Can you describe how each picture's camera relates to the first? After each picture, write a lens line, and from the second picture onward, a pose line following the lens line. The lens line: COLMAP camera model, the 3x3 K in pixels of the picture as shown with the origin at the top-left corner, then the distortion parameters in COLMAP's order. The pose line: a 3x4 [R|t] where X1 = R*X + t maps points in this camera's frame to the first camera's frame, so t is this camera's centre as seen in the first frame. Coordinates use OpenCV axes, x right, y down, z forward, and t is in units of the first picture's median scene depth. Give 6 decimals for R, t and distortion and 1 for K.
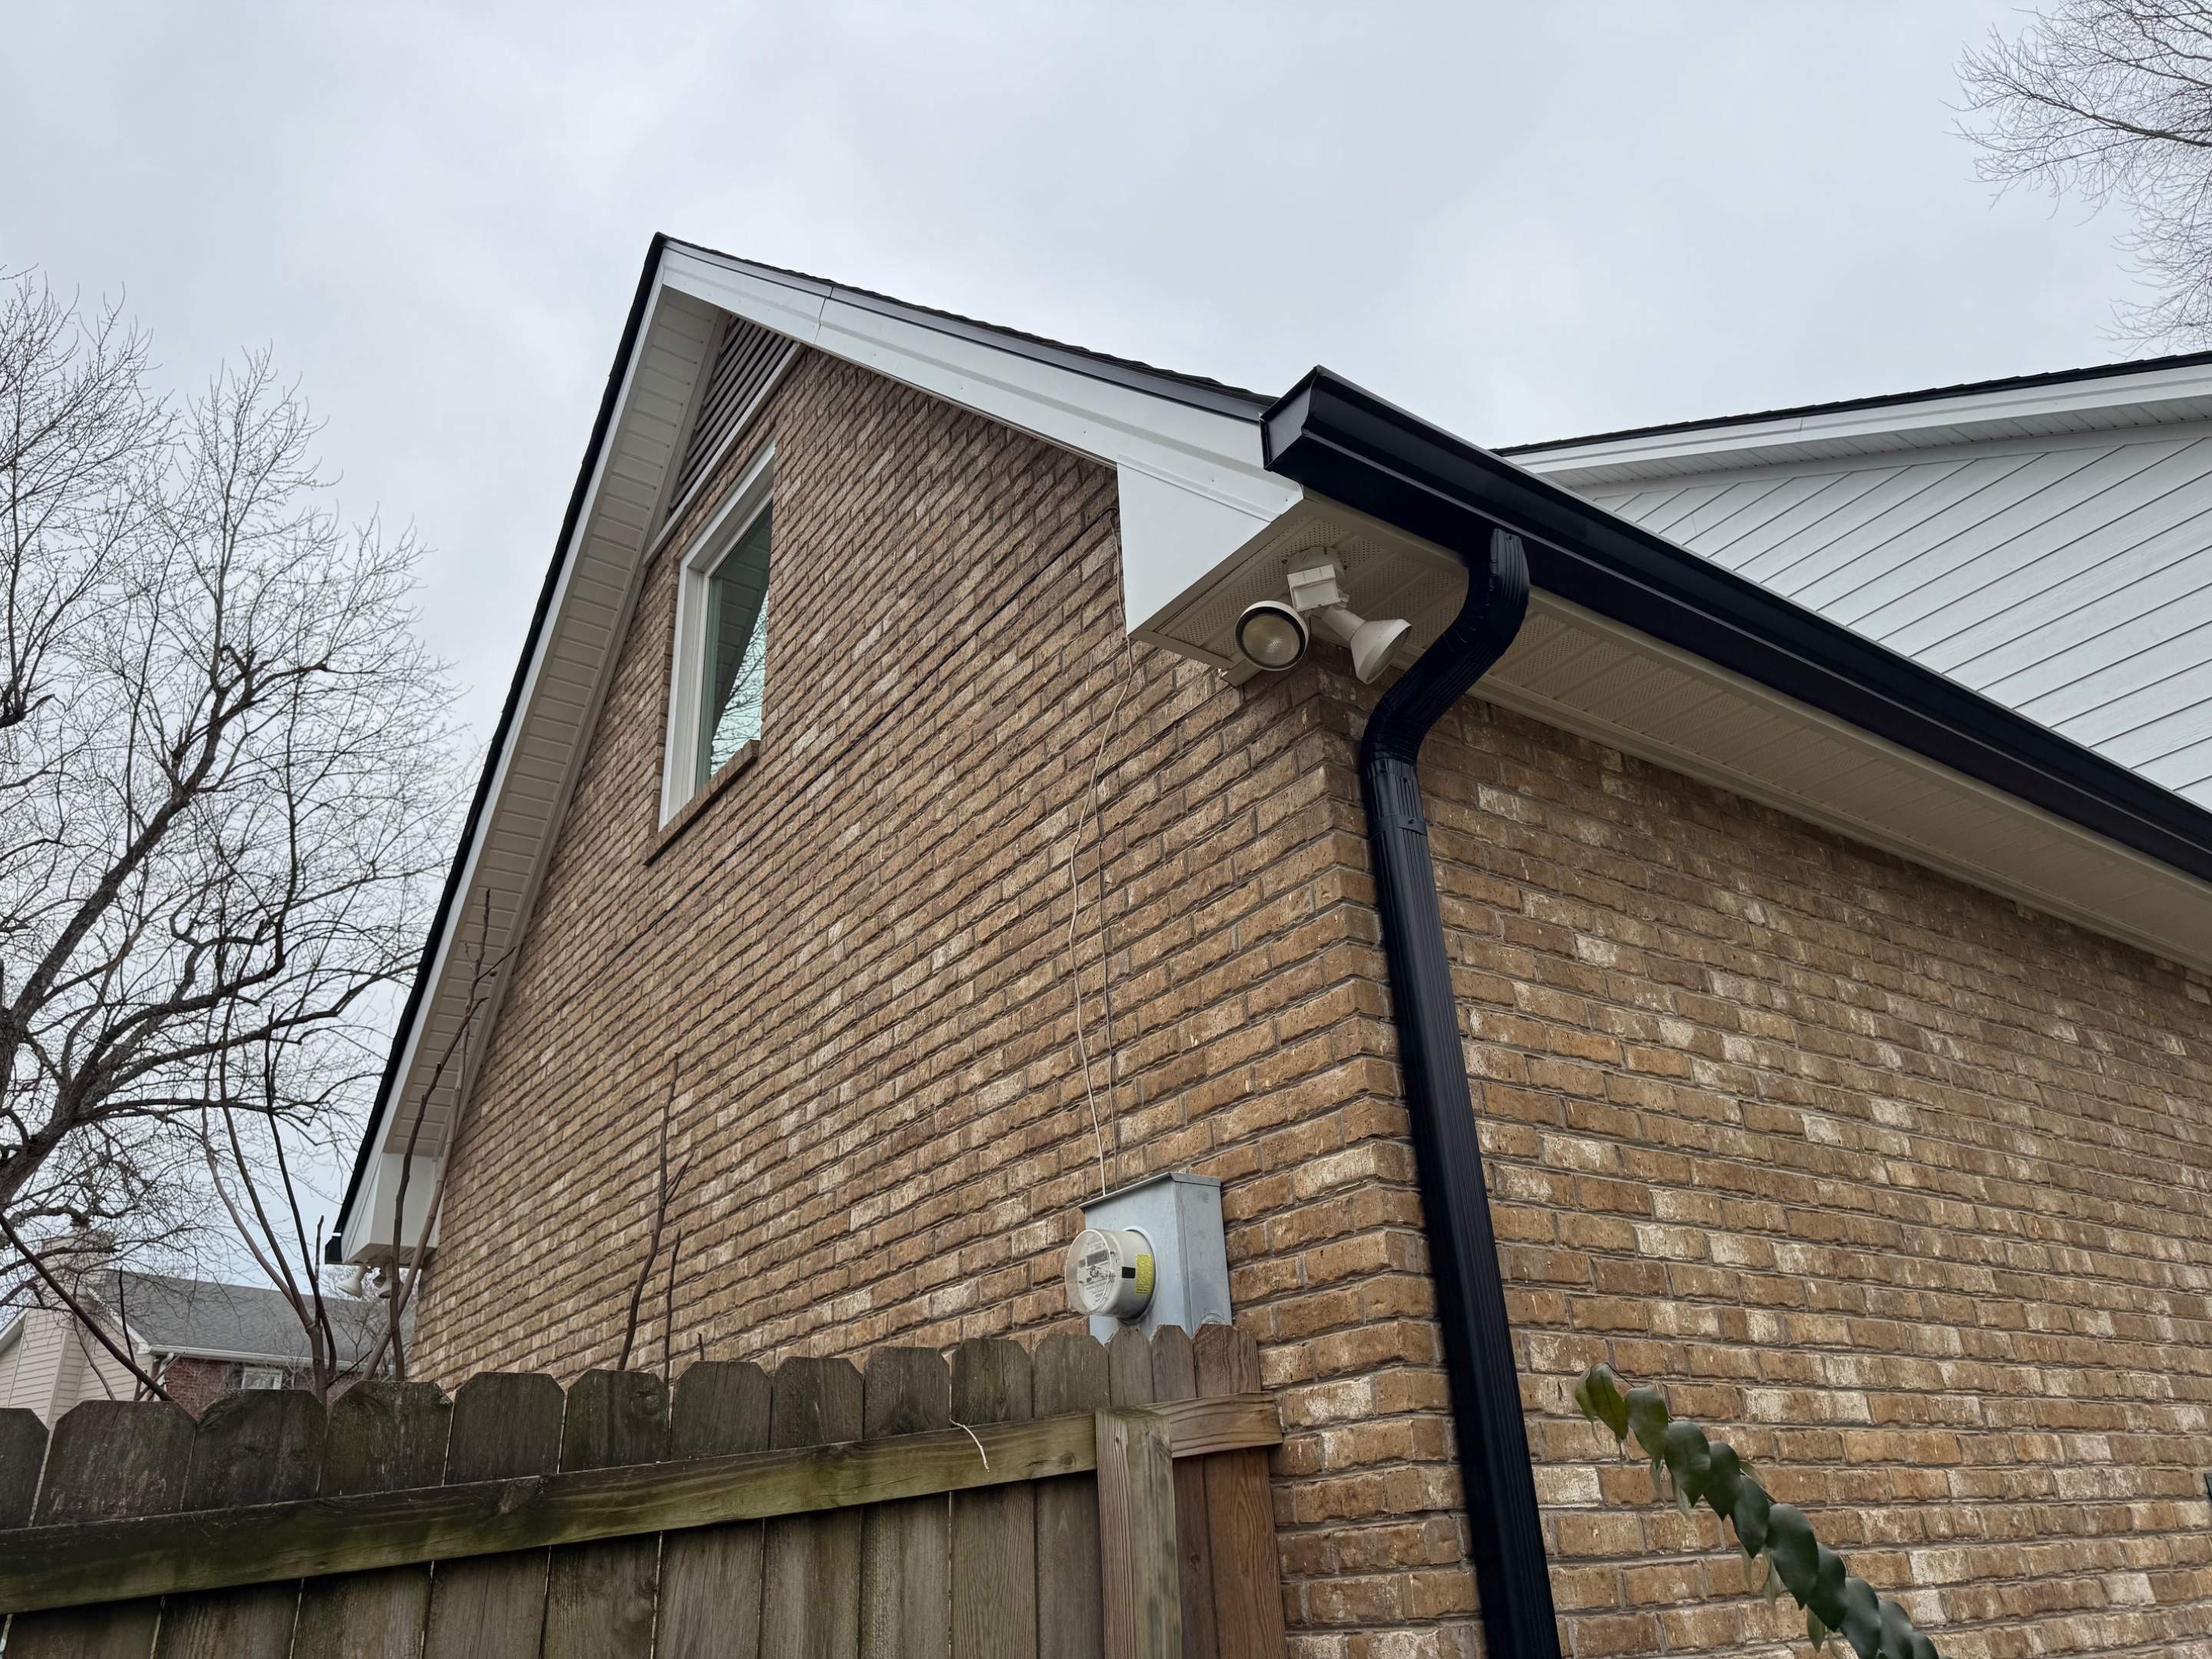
lens RADIAL K [[1557.0, 0, 1109.6], [0, 1557.0, 832.9], [0, 0, 1]] dist [0.075477, -0.091131]
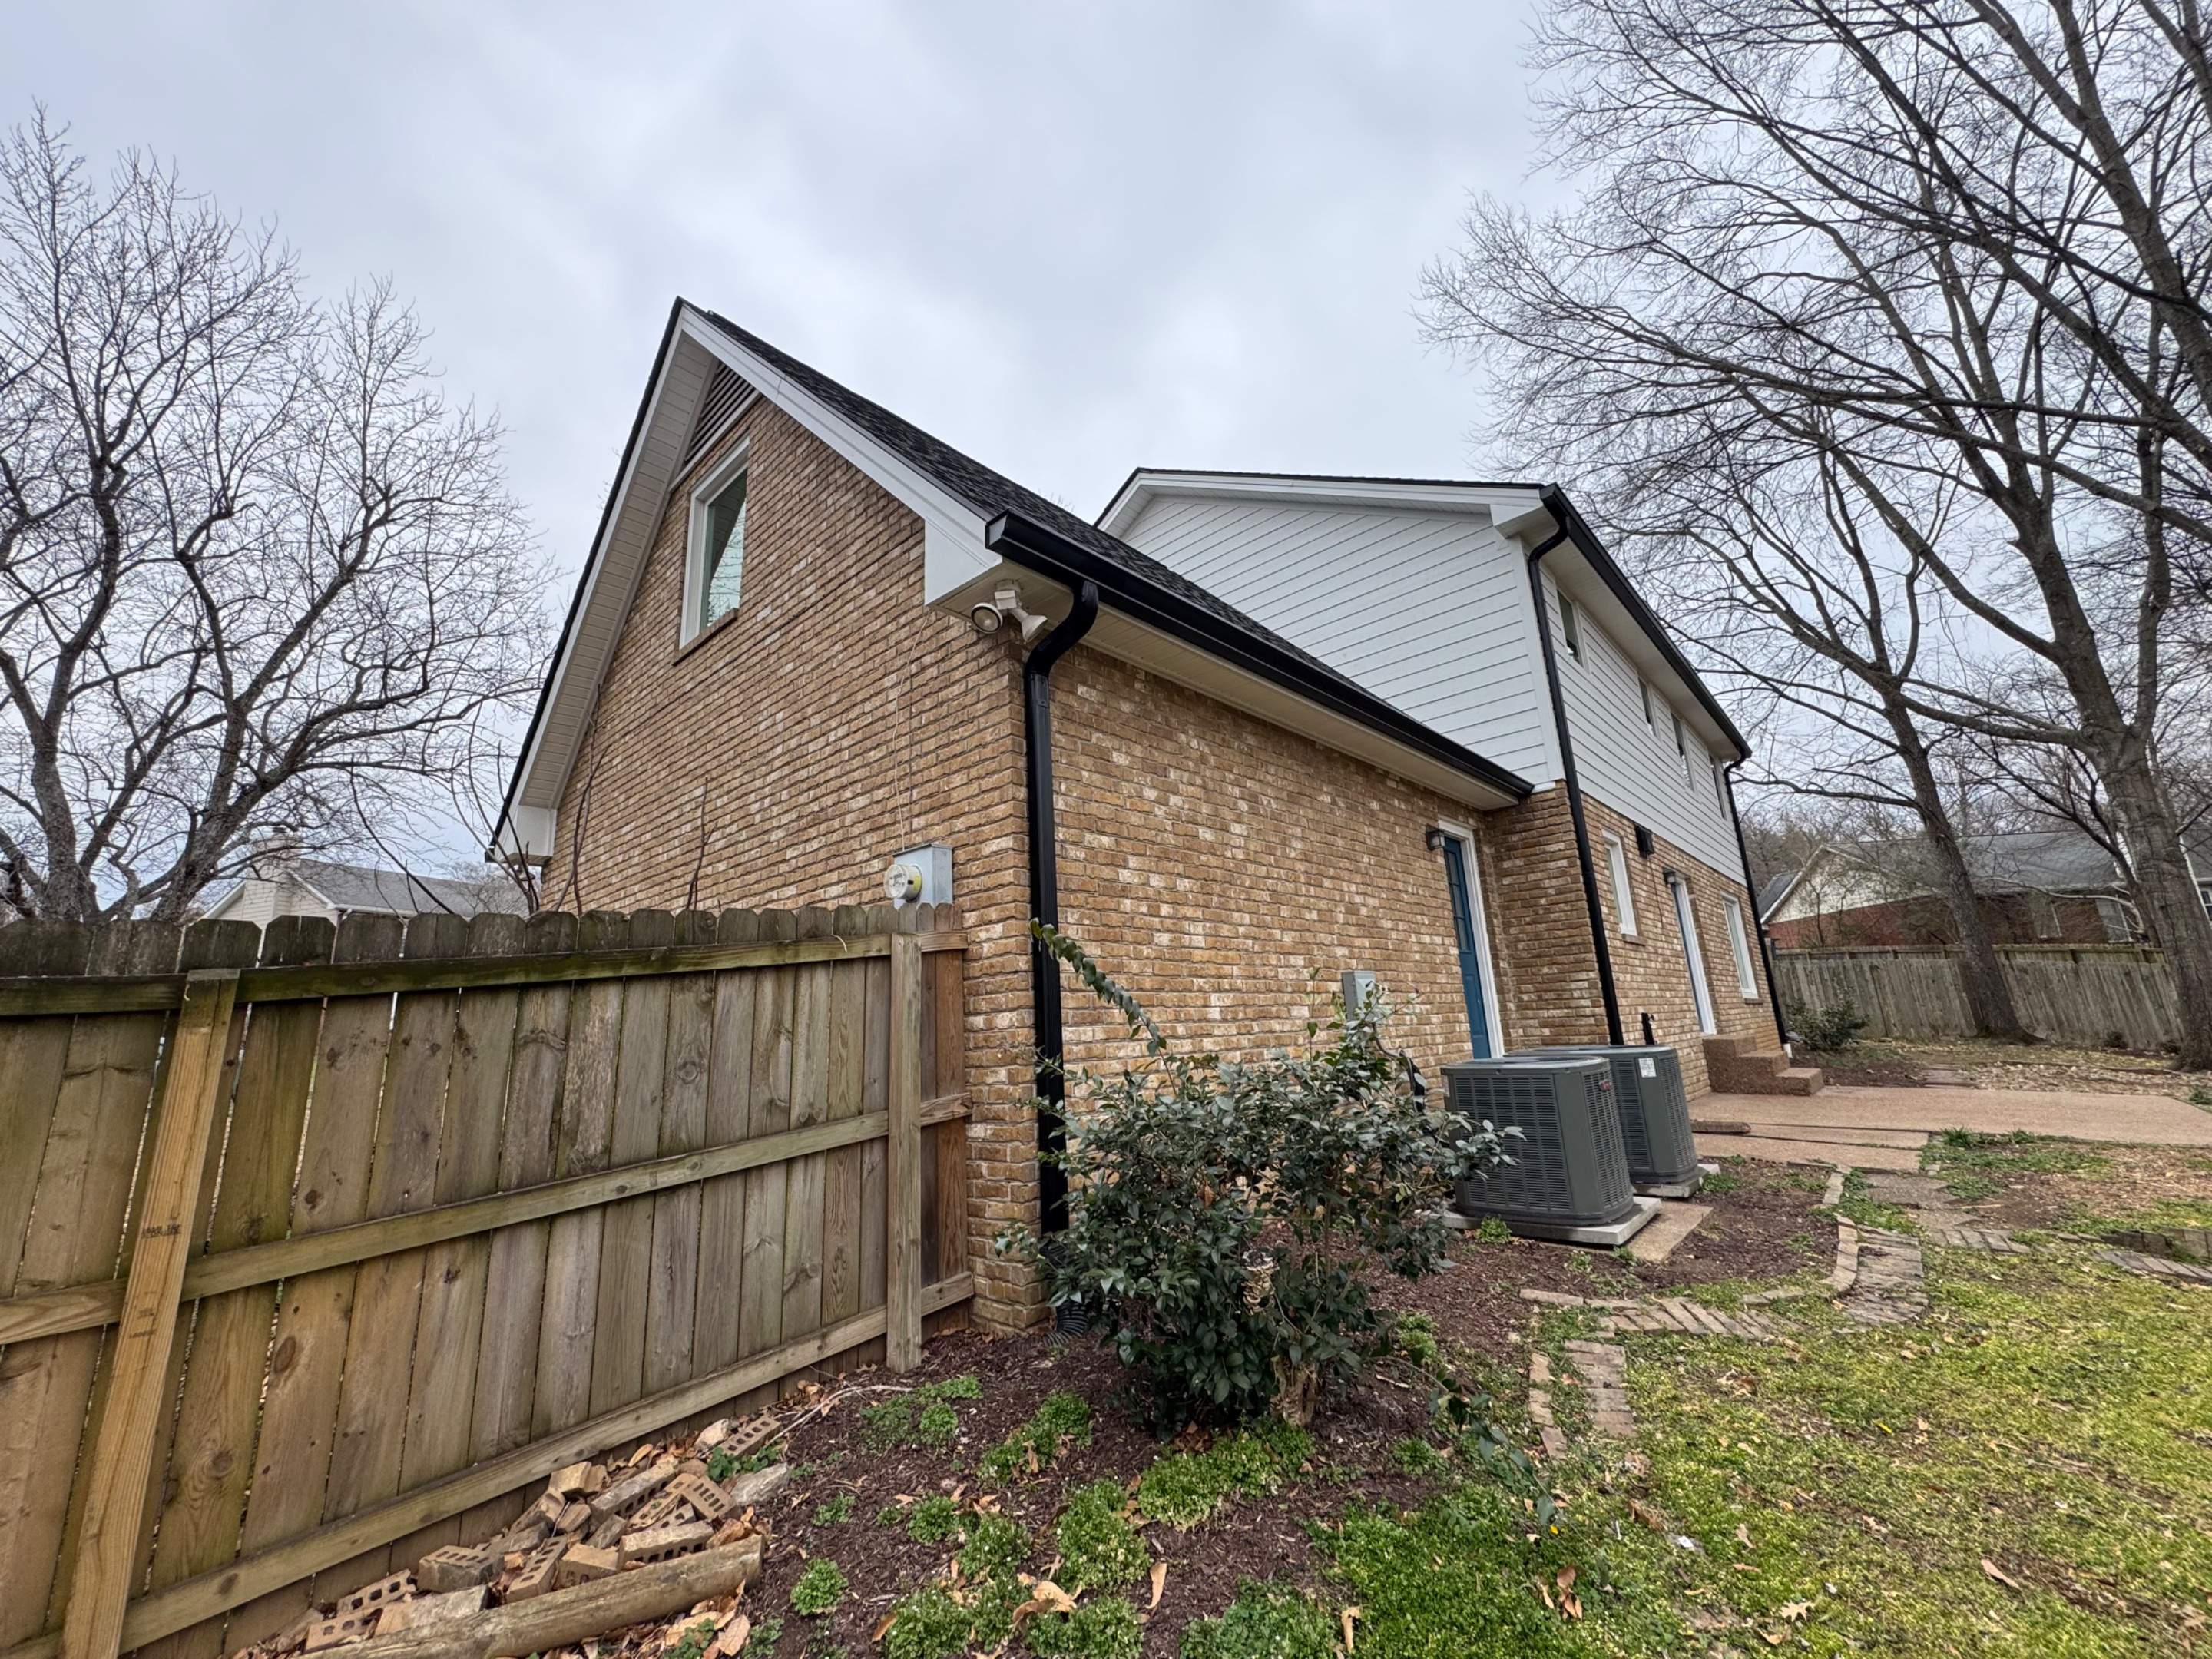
lens RADIAL K [[885.1, 0, 1105.4], [0, 885.1, 819.1], [0, 0, 1]] dist [-0.003638, -0.000294]
pose [[0.979435, 0.050926, 0.195227, 0.029610], [-0.087822, 0.978753, 0.185281, -0.078018], [-0.181643, -0.198616, 0.963098, -0.292258]]
